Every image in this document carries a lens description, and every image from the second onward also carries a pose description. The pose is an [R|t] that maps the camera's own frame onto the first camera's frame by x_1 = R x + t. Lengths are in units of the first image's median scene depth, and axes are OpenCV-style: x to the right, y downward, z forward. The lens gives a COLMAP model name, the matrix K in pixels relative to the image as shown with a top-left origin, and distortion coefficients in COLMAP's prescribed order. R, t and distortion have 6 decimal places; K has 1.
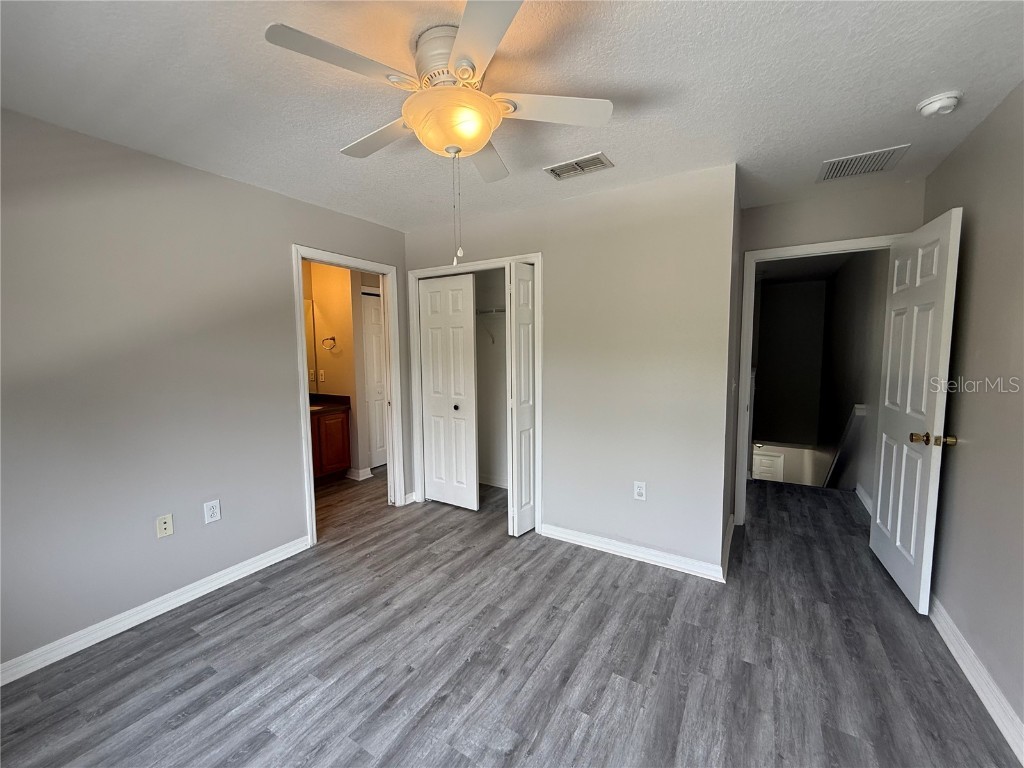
lens RADIAL K [[409.8, 0, 509.0], [0, 409.8, 382.8], [0, 0, 1]] dist [0.000275, -0.000050]
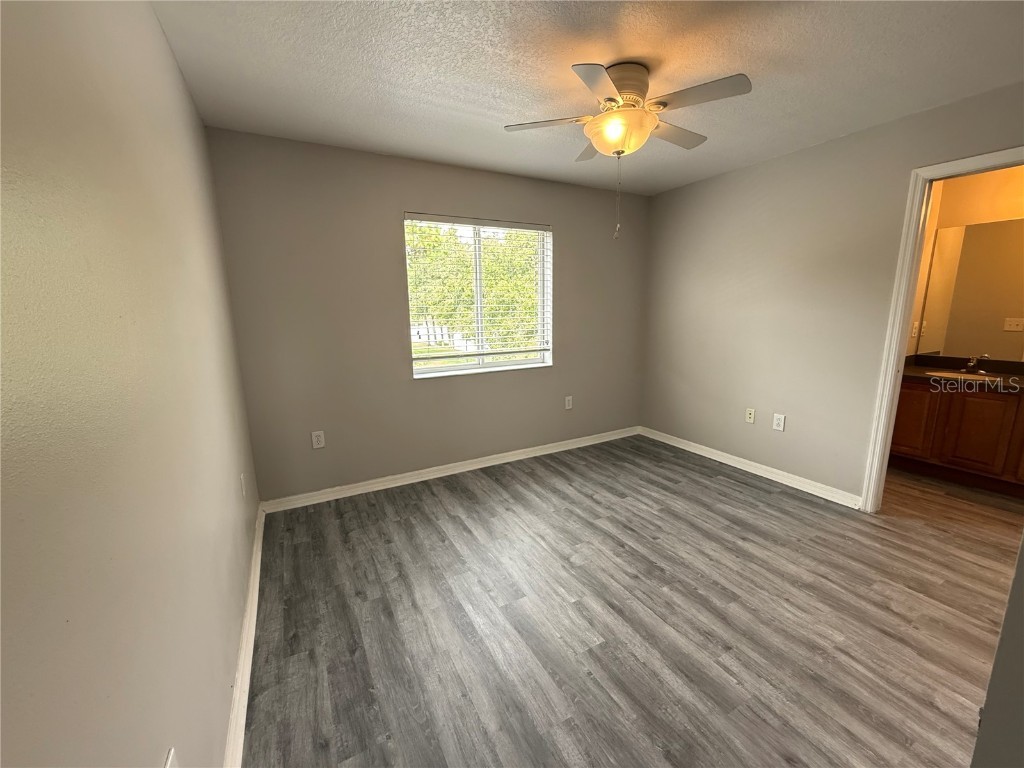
lens RADIAL K [[409.8, 0, 513.5], [0, 409.8, 389.2], [0, 0, 1]] dist [0.000275, -0.000050]
pose [[-0.495861, 0.189363, -0.847504, 0.912575], [-0.054194, 0.967285, 0.247834, -0.077305], [0.866709, 0.168821, -0.469377, 0.999841]]
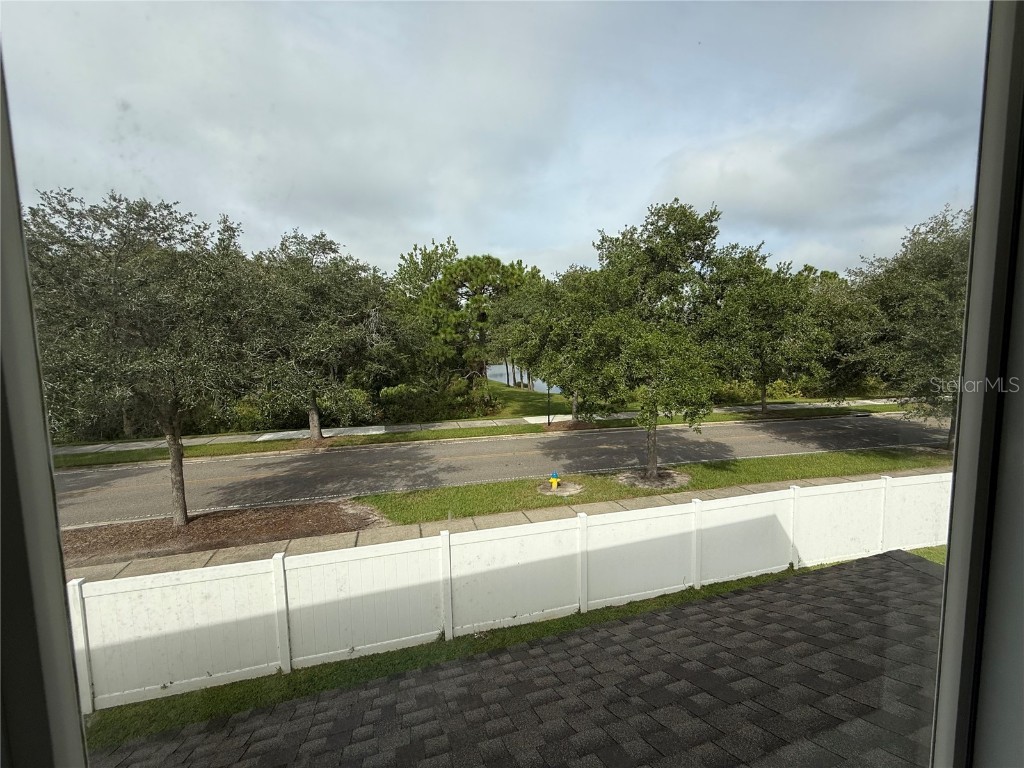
lens RADIAL K [[409.8, 0, 513.0], [0, 409.8, 383.9], [0, 0, 1]] dist [0.000275, -0.000050]
pose [[-0.651561, 0.087574, -0.753525, 0.629989], [-0.040895, 0.987815, 0.150164, -0.059534], [0.757493, 0.128656, -0.640040, 0.758149]]
